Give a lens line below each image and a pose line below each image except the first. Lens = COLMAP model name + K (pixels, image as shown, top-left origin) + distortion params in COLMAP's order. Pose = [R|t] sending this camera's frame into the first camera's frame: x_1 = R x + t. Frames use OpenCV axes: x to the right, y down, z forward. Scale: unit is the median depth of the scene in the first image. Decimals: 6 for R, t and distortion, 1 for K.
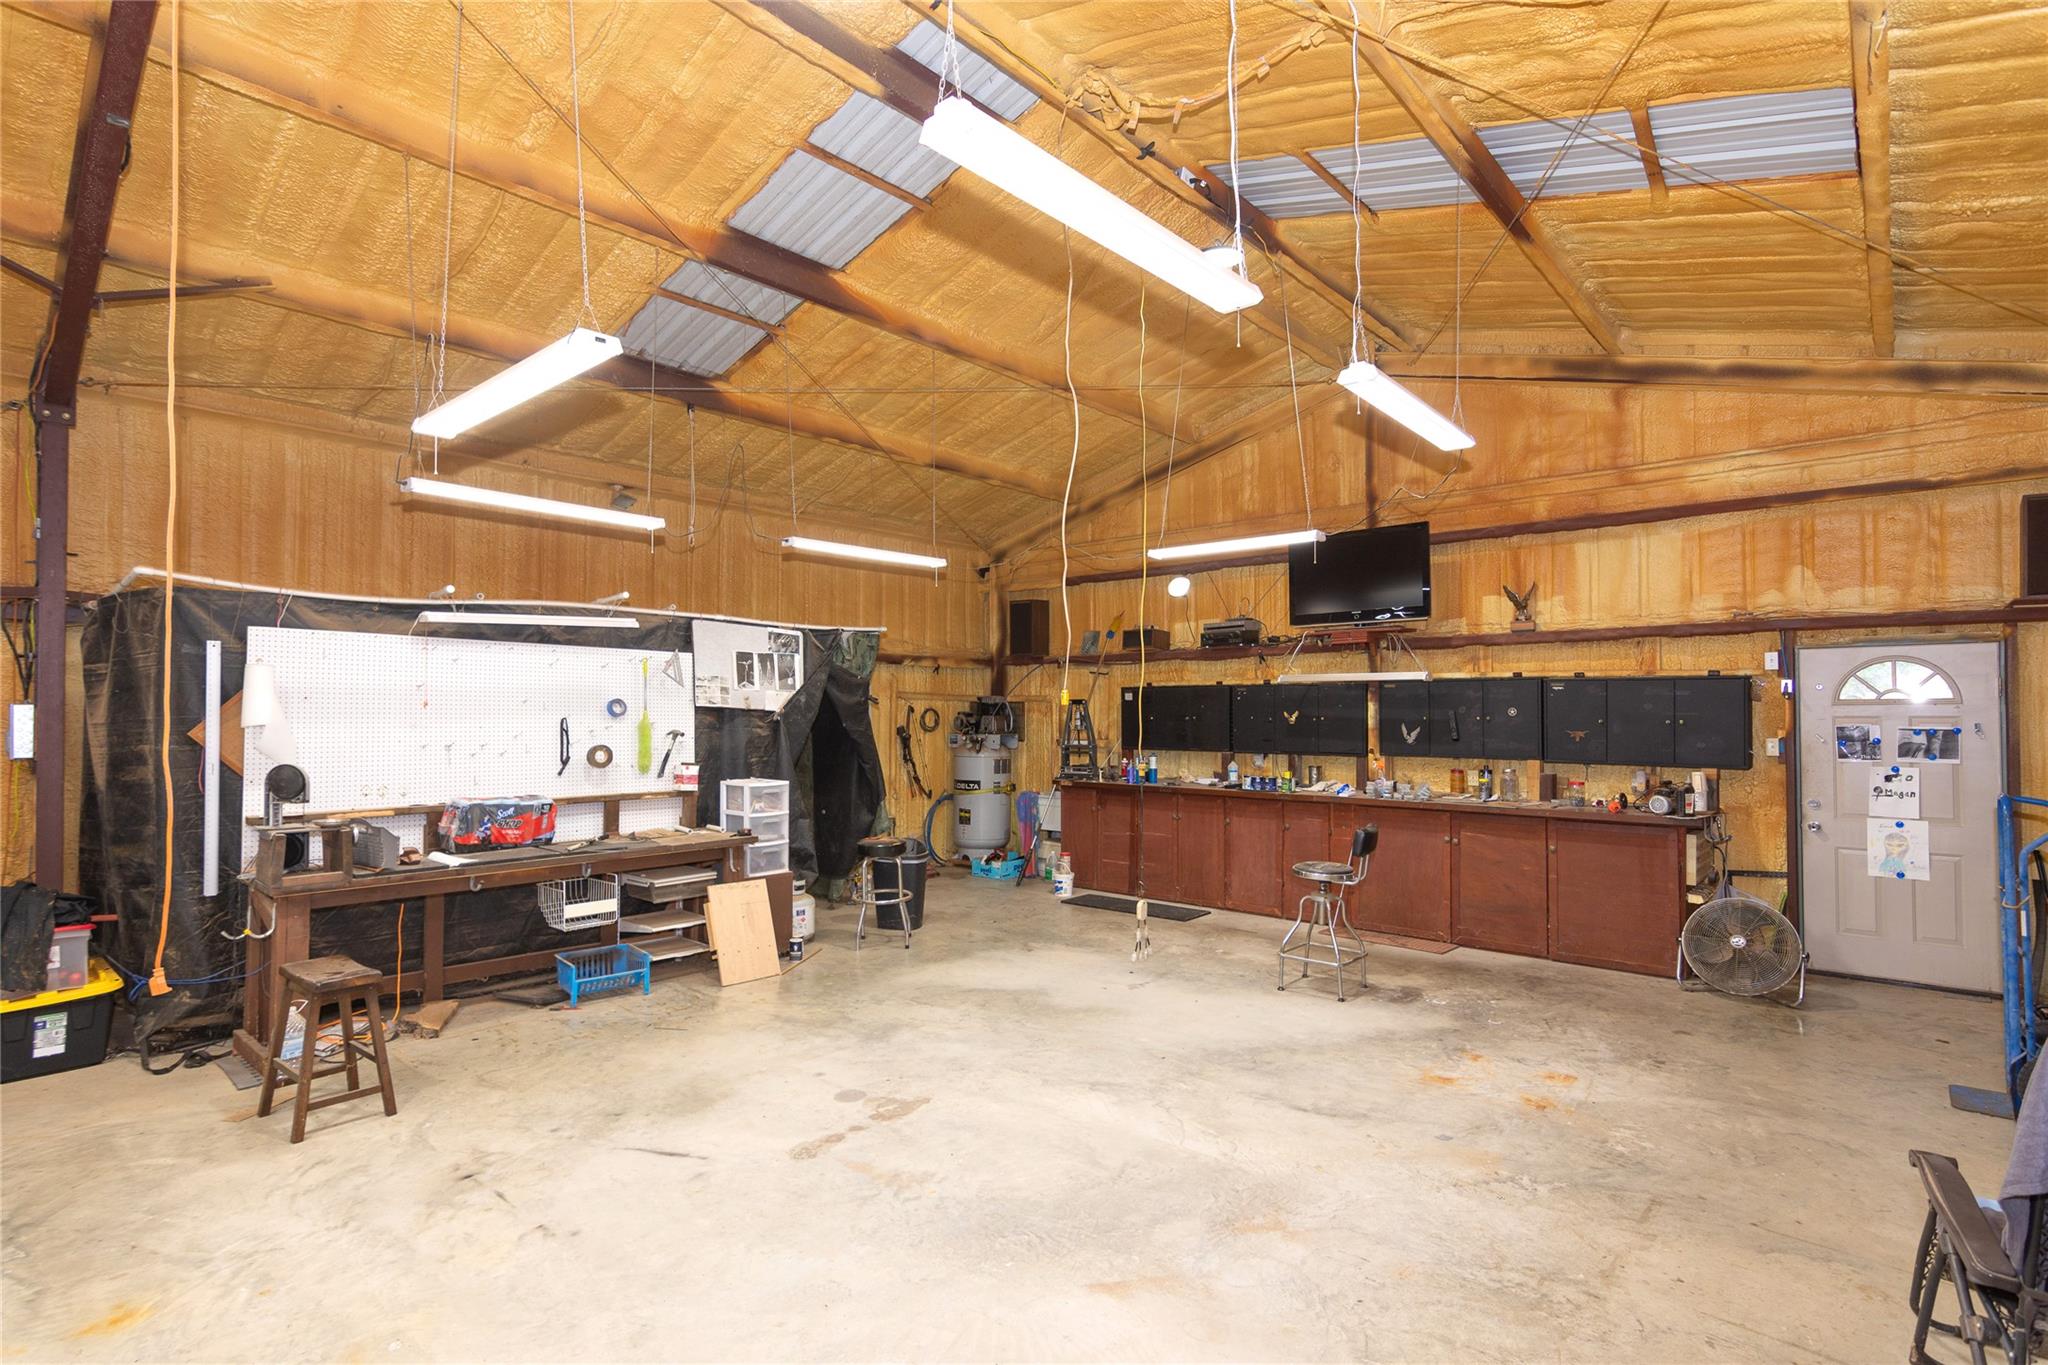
lens RADIAL K [[983.2, 0, 1019.1], [0, 983.2, 687.7], [0, 0, 1]] dist [-0.004081, -0.000987]
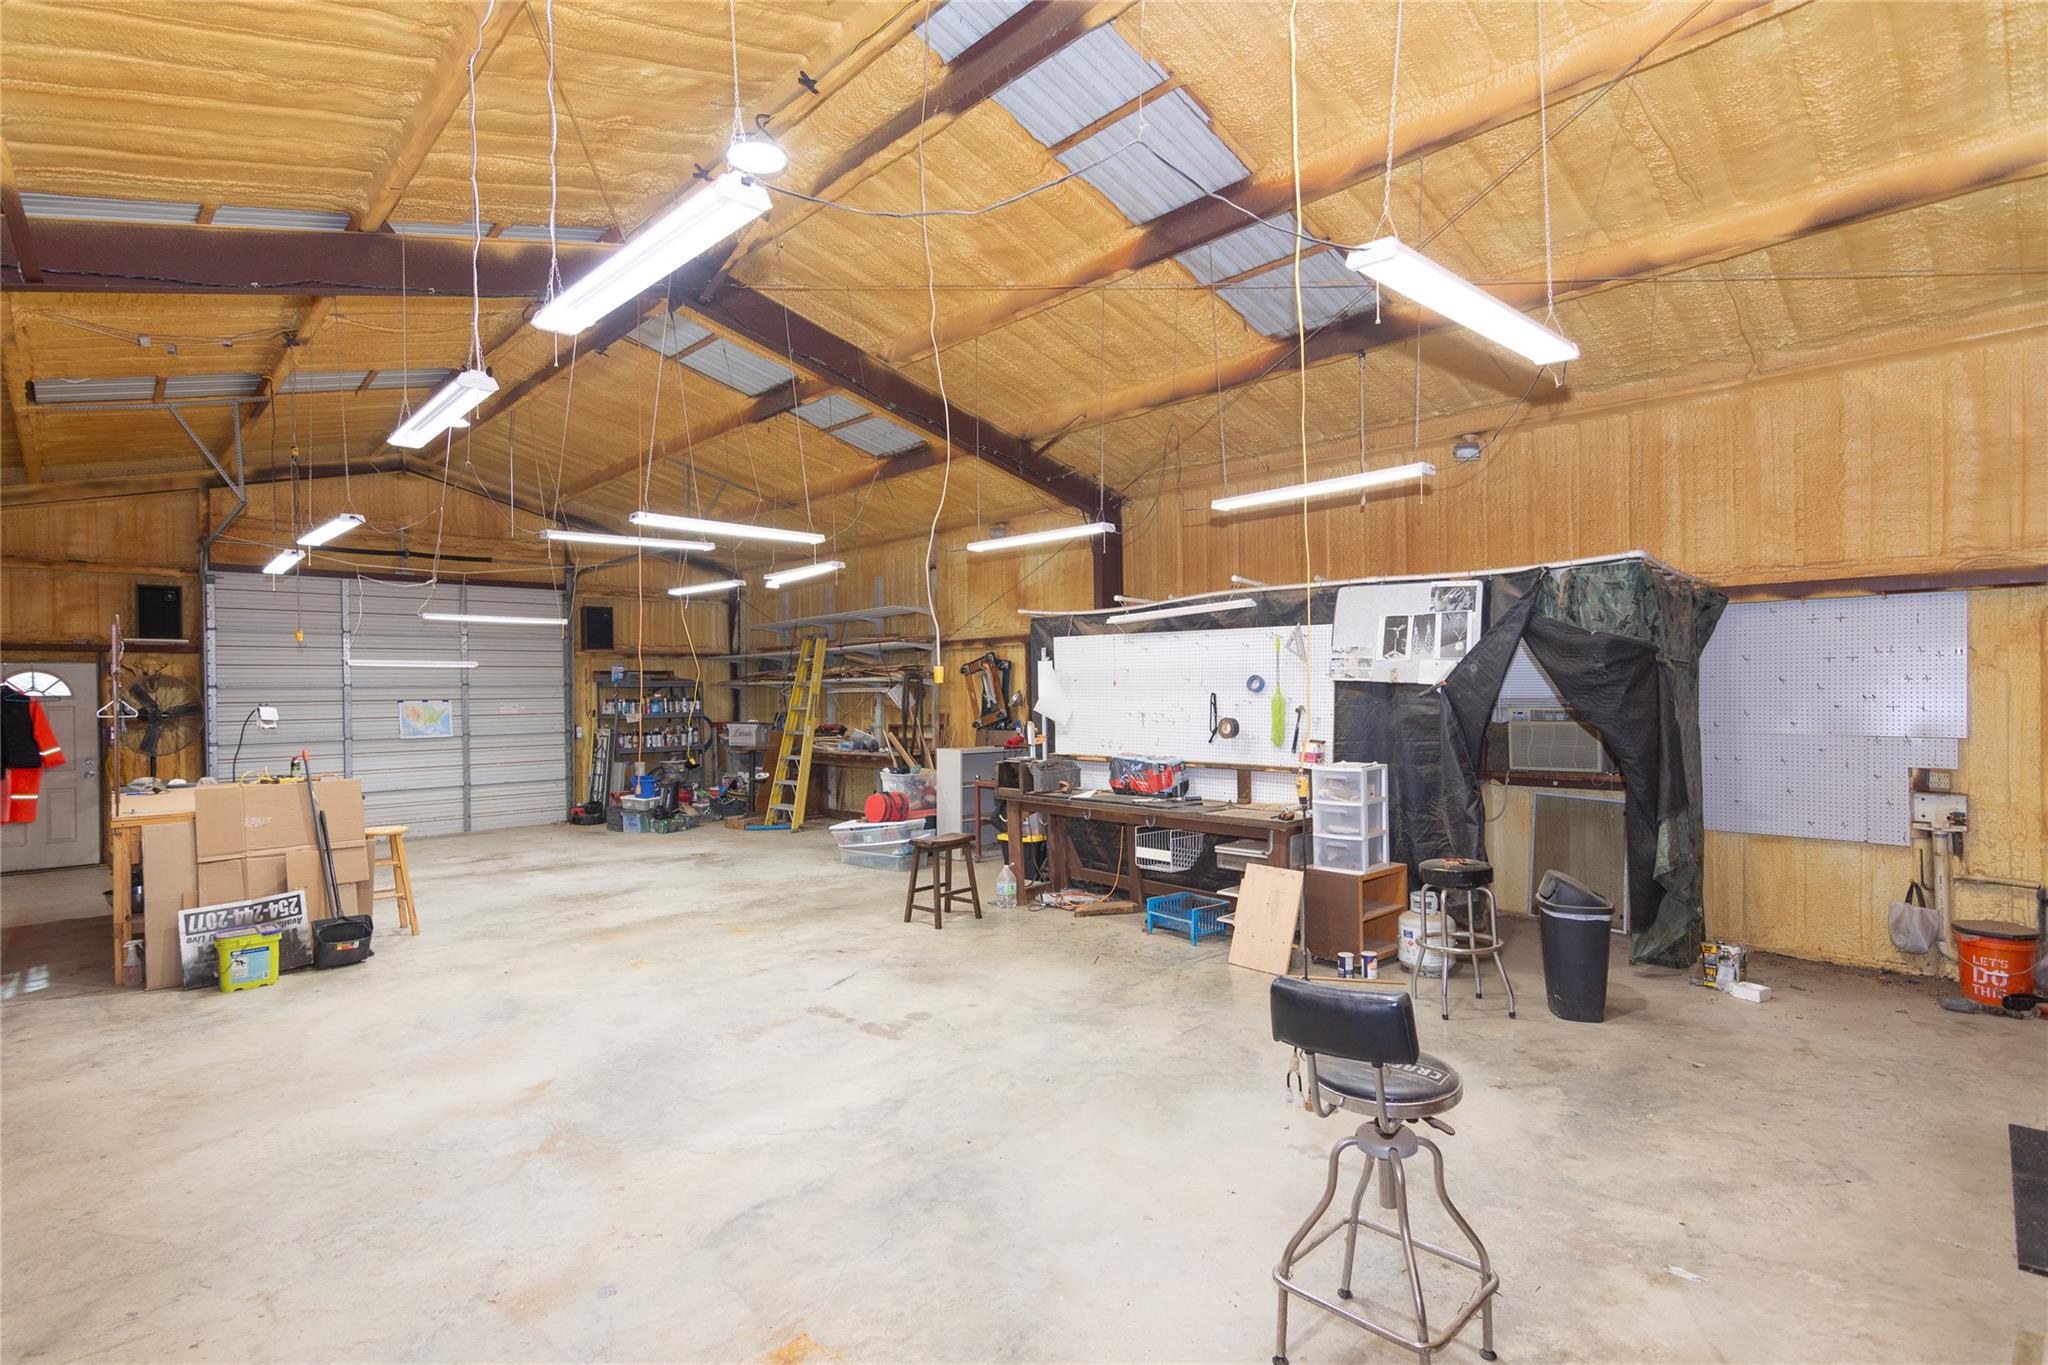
lens RADIAL K [[998.6, 0, 1020.2], [0, 998.6, 687.7], [0, 0, 1]] dist [-0.003220, 0.002645]
pose [[-0.074526, -0.001092, -0.997218, 0.797391], [0.033909, 0.999418, -0.003629, 0.023499], [0.996642, -0.034085, -0.074446, 0.961634]]
